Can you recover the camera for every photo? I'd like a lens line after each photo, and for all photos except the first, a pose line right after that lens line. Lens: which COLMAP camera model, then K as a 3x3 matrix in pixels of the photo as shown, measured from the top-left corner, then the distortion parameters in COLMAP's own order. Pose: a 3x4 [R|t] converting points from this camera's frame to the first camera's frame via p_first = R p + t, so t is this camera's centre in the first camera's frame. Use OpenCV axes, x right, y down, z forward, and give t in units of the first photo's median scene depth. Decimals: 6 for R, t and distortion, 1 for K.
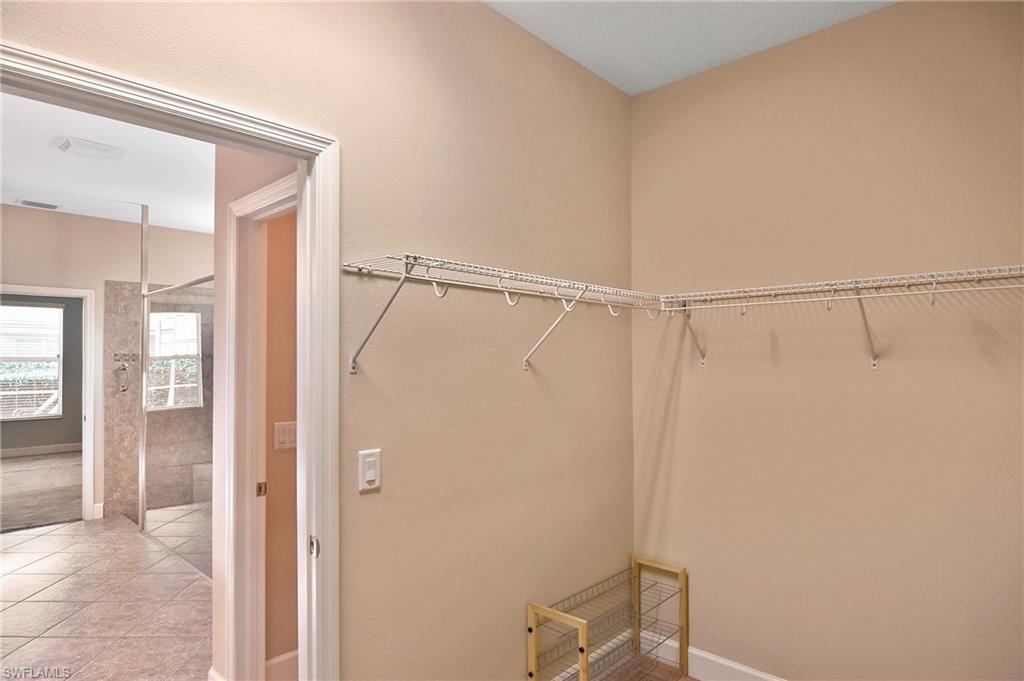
lens RADIAL K [[563.0, 0, 509.3], [0, 563.0, 349.9], [0, 0, 1]] dist [-0.000094, -0.014945]
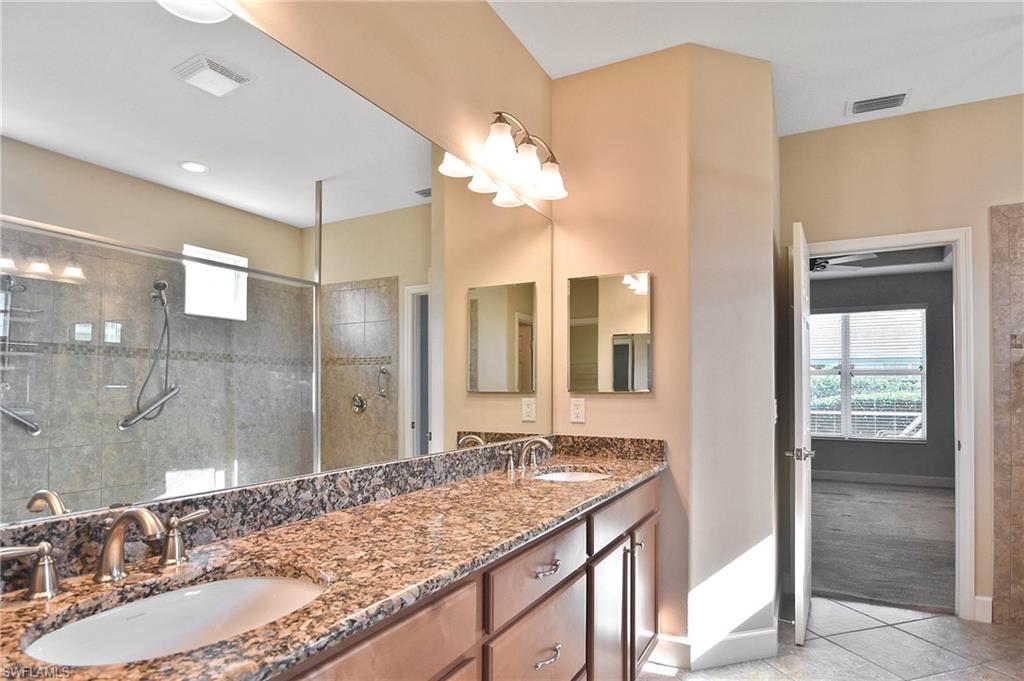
lens RADIAL K [[554.6, 0, 508.1], [0, 554.6, 374.3], [0, 0, 1]] dist [0.001171, -0.025084]
pose [[0.241576, -0.017125, -0.970231, -0.263335], [0.005007, 0.999853, -0.016401, 0.045989], [0.970369, -0.000896, 0.241626, 0.336936]]
